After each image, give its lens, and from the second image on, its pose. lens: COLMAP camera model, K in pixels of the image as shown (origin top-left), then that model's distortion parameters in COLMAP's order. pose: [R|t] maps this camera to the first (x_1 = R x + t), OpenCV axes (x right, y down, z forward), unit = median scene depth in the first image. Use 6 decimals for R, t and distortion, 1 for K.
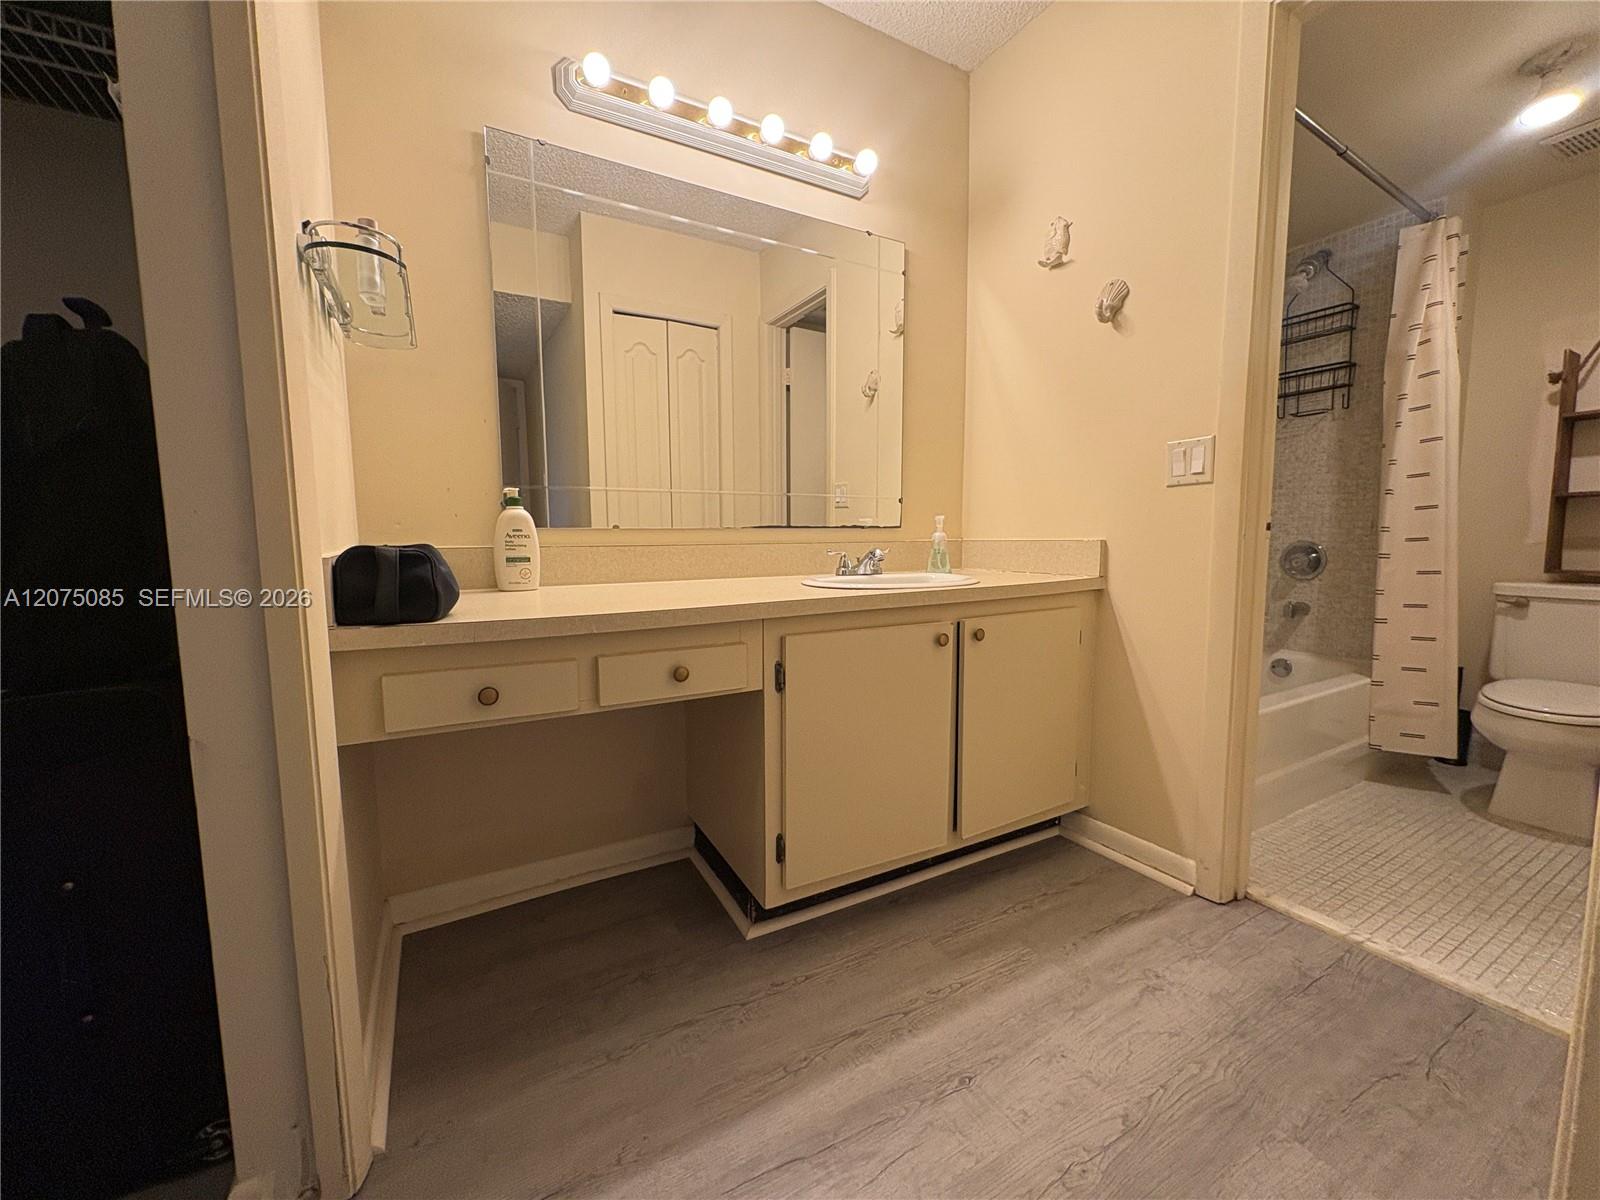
lens RADIAL K [[636.1, 0, 800.0], [0, 636.1, 600.0], [0, 0, 1]] dist [-0.000456, -0.000764]
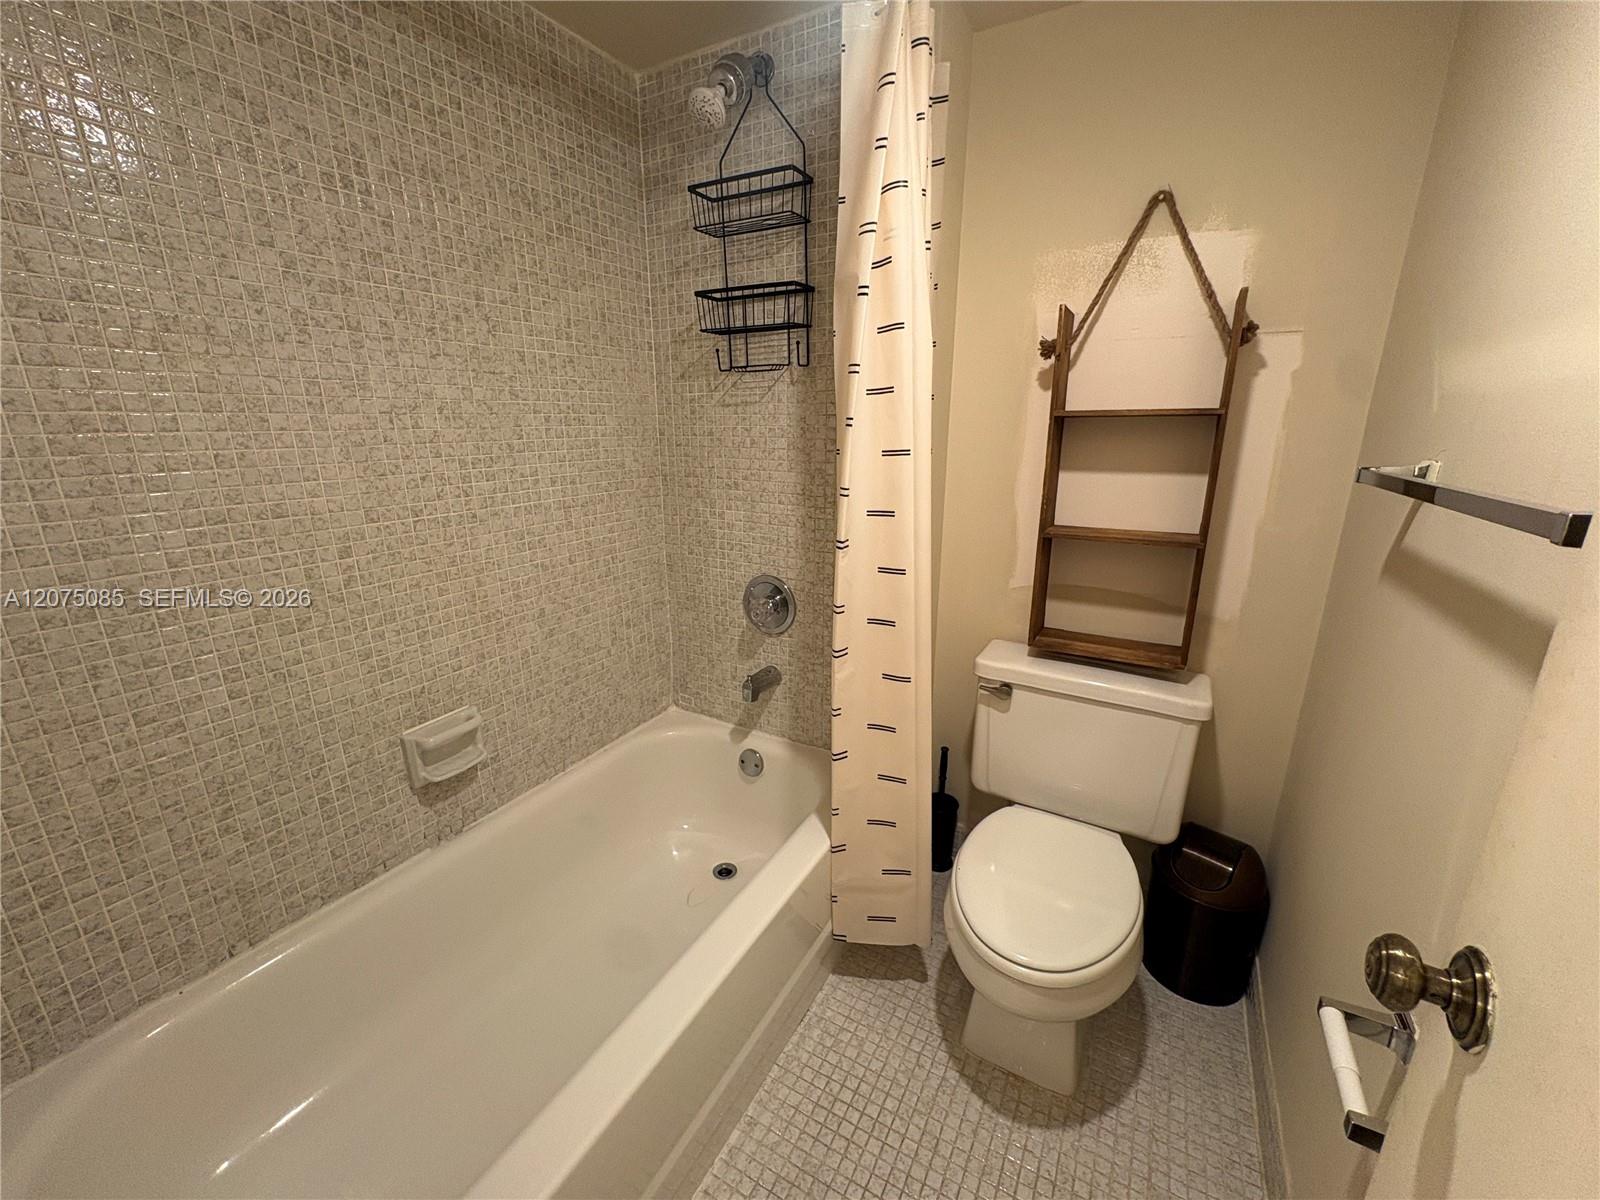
lens RADIAL K [[636.1, 0, 800.0], [0, 636.1, 600.0], [0, 0, 1]] dist [-0.000456, -0.000764]
pose [[0.858949, -0.127472, 0.495941, 0.603555], [0.039750, 0.982195, 0.183610, -0.222471], [-0.510516, -0.137998, 0.848723, 0.529915]]
